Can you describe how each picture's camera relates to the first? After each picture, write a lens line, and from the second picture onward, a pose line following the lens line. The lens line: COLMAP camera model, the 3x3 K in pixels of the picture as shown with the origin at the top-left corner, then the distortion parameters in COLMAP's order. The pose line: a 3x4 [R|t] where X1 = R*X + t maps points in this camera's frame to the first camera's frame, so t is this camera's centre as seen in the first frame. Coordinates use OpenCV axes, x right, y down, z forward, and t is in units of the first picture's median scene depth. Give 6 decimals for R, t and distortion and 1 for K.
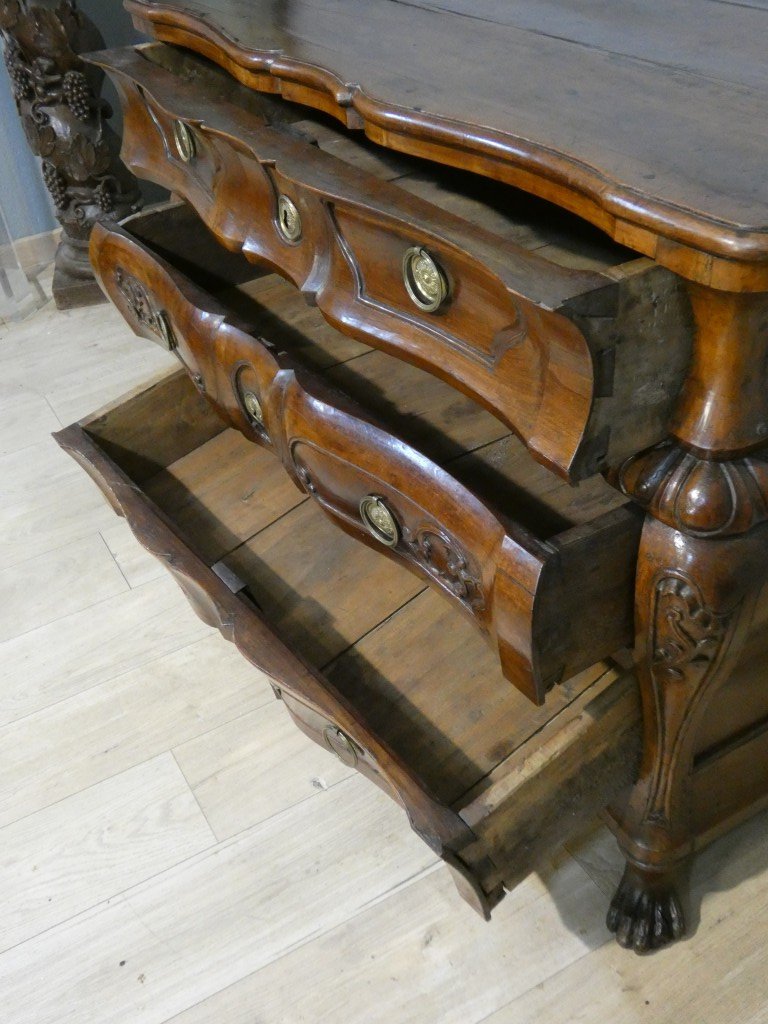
lens RADIAL K [[1031.7, 0, 384.0], [0, 1031.7, 512.0], [0, 0, 1]] dist [-0.003226, -0.008236]
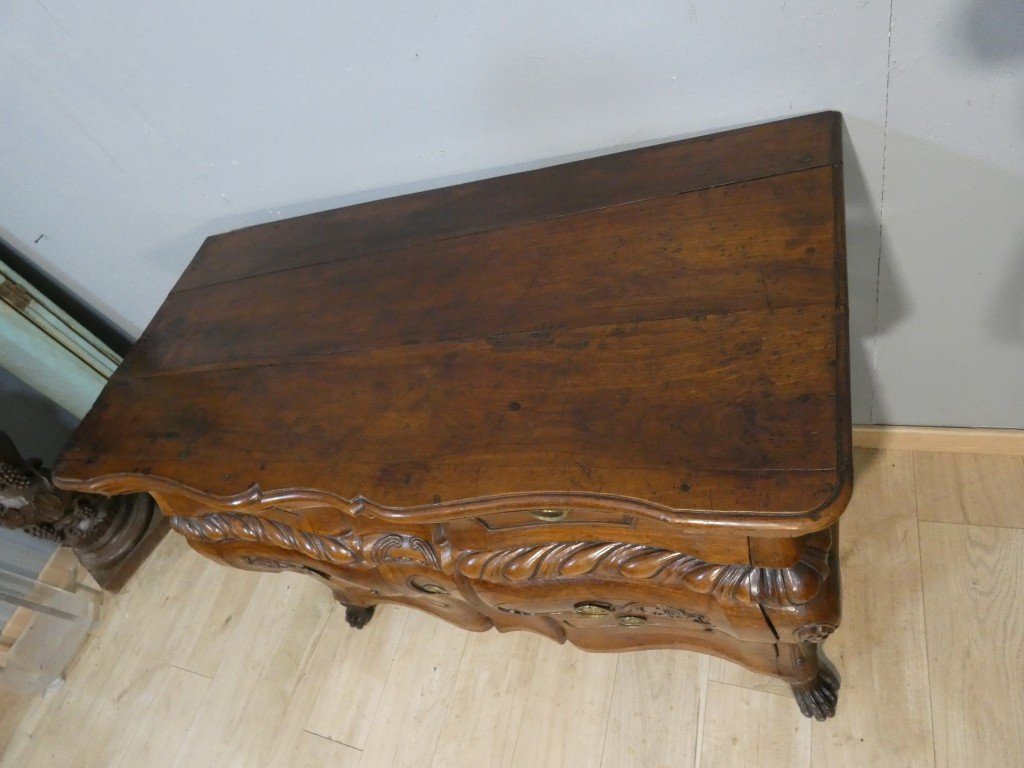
lens RADIAL K [[626.5, 0, 512.0], [0, 626.5, 384.0], [0, 0, 1]] dist [-0.003760, -0.000224]
pose [[0.692682, -0.670636, 0.265405, -0.003150], [0.656953, 0.738537, 0.151579, -0.194448], [-0.297666, 0.069363, 0.952147, 0.089749]]
